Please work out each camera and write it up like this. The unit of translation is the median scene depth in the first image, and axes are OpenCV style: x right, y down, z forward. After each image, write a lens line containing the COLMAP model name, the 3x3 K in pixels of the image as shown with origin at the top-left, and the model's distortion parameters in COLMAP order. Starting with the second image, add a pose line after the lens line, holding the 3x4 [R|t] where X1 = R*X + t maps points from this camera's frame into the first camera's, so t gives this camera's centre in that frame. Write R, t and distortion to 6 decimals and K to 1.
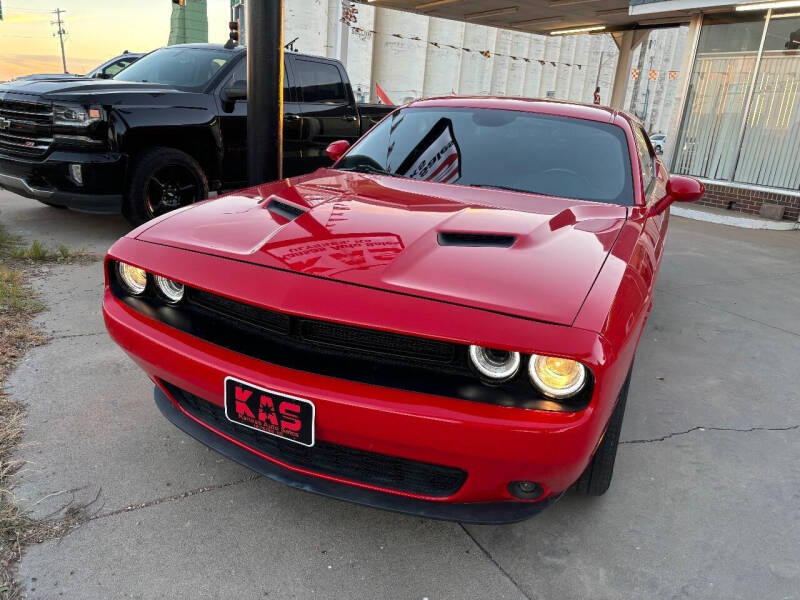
lens RADIAL K [[606.7, 0, 399.0], [0, 606.7, 296.8], [0, 0, 1]] dist [0.046857, -0.049029]
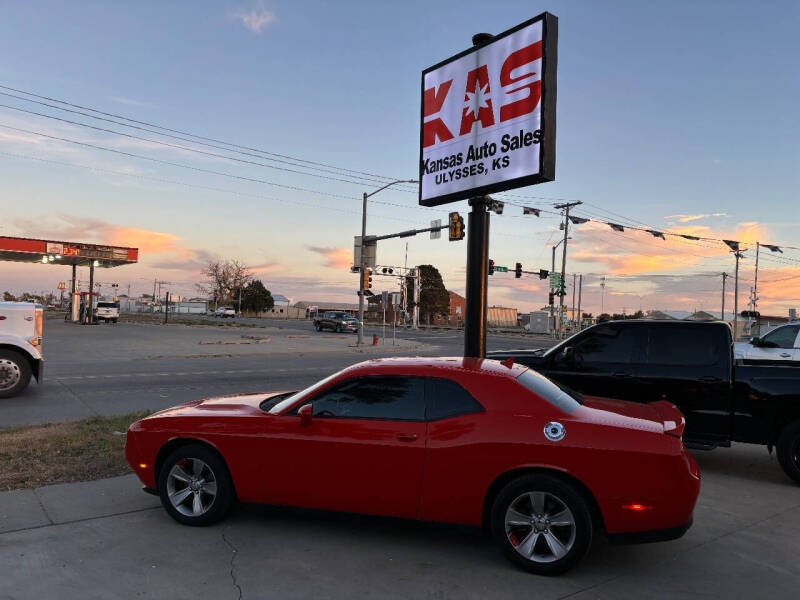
lens RADIAL K [[602.1, 0, 406.2], [0, 602.1, 297.7], [0, 0, 1]] dist [0.054318, -0.058816]
pose [[0.116733, -0.102800, -0.987829, 1.255847], [-0.310156, 0.941110, -0.134590, -0.195223], [0.943492, 0.322092, 0.077974, 0.613813]]
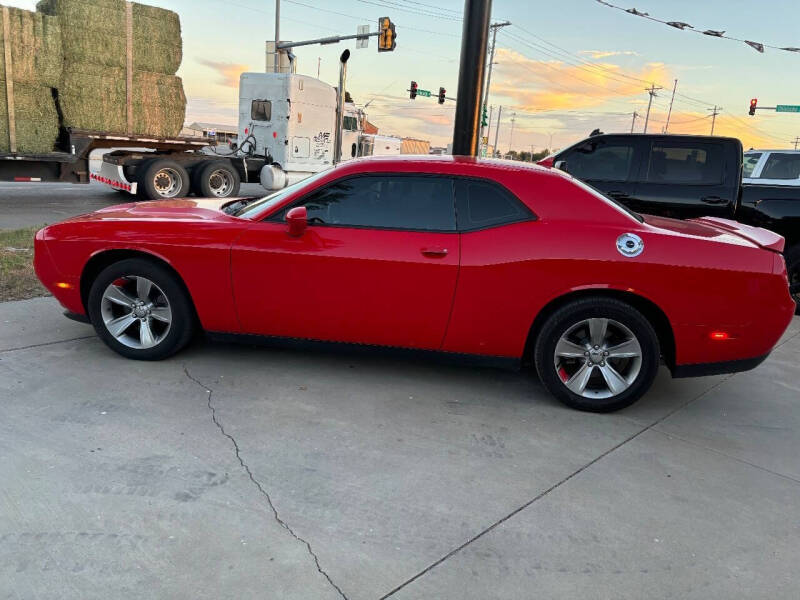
lens RADIAL K [[606.7, 0, 399.0], [0, 606.7, 296.8], [0, 0, 1]] dist [0.046857, -0.049029]
pose [[0.257189, 0.165698, -0.952049, 0.997893], [-0.329452, 0.941204, 0.074811, -0.108939], [0.908469, 0.294413, 0.296657, 0.522188]]
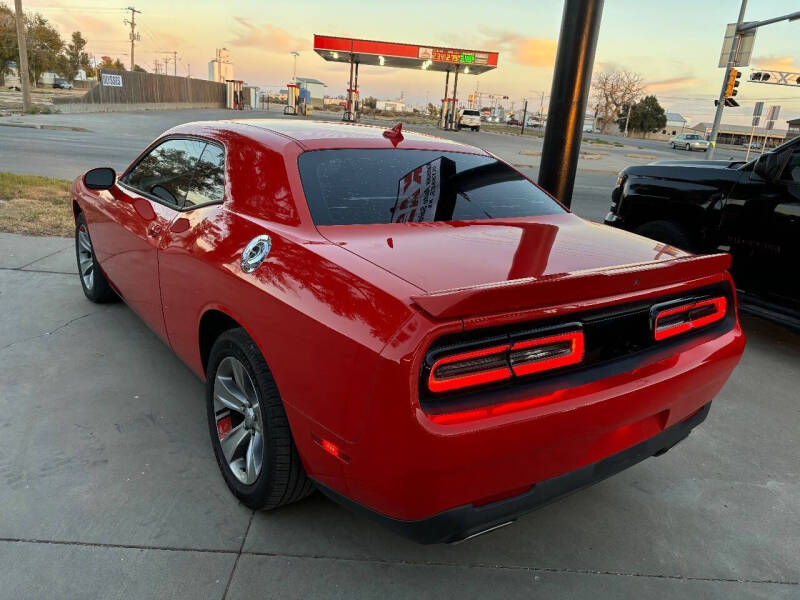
lens RADIAL K [[602.1, 0, 406.2], [0, 602.1, 297.7], [0, 0, 1]] dist [0.054318, -0.058816]
pose [[-0.483414, 0.140636, -0.864021, 0.722118], [-0.369093, 0.862244, 0.346852, -0.345588], [0.793777, 0.486577, -0.364913, 1.174799]]
